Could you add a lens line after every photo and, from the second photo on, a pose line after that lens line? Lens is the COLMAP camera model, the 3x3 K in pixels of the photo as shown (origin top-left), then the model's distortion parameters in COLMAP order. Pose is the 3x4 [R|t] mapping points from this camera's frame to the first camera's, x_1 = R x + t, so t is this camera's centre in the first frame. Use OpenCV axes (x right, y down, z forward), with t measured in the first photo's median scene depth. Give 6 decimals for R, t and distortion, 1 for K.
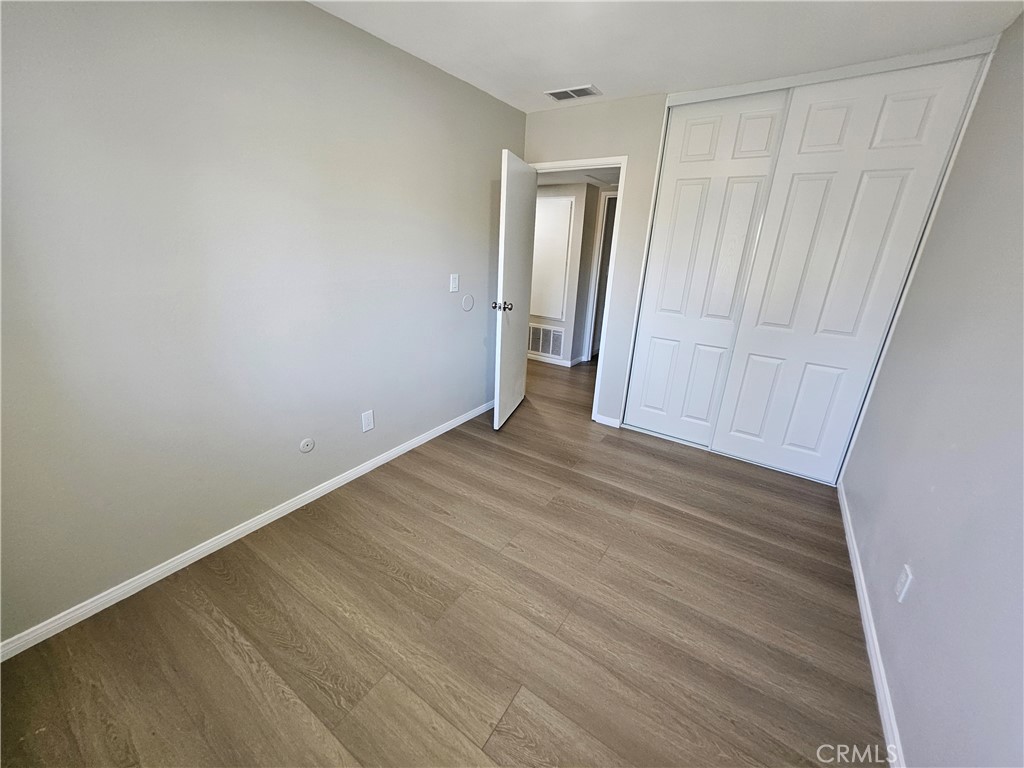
lens RADIAL K [[404.9, 0, 514.7], [0, 404.9, 381.7], [0, 0, 1]] dist [0.000931, 0.002531]
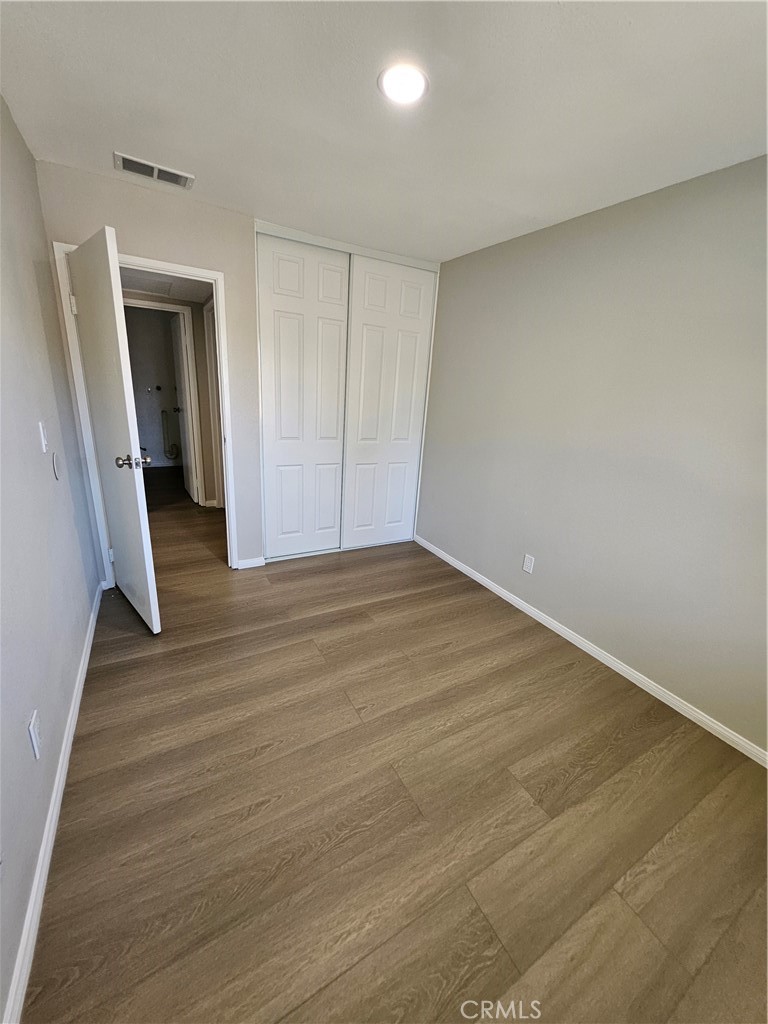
lens RADIAL K [[404.9, 0, 388.5], [0, 404.9, 510.3], [0, 0, 1]] dist [0.000931, 0.002531]
pose [[0.435453, -0.275820, 0.856915, -0.610381], [0.242137, 0.952711, 0.183609, -0.173553], [-0.867035, 0.127537, 0.481647, 0.412832]]
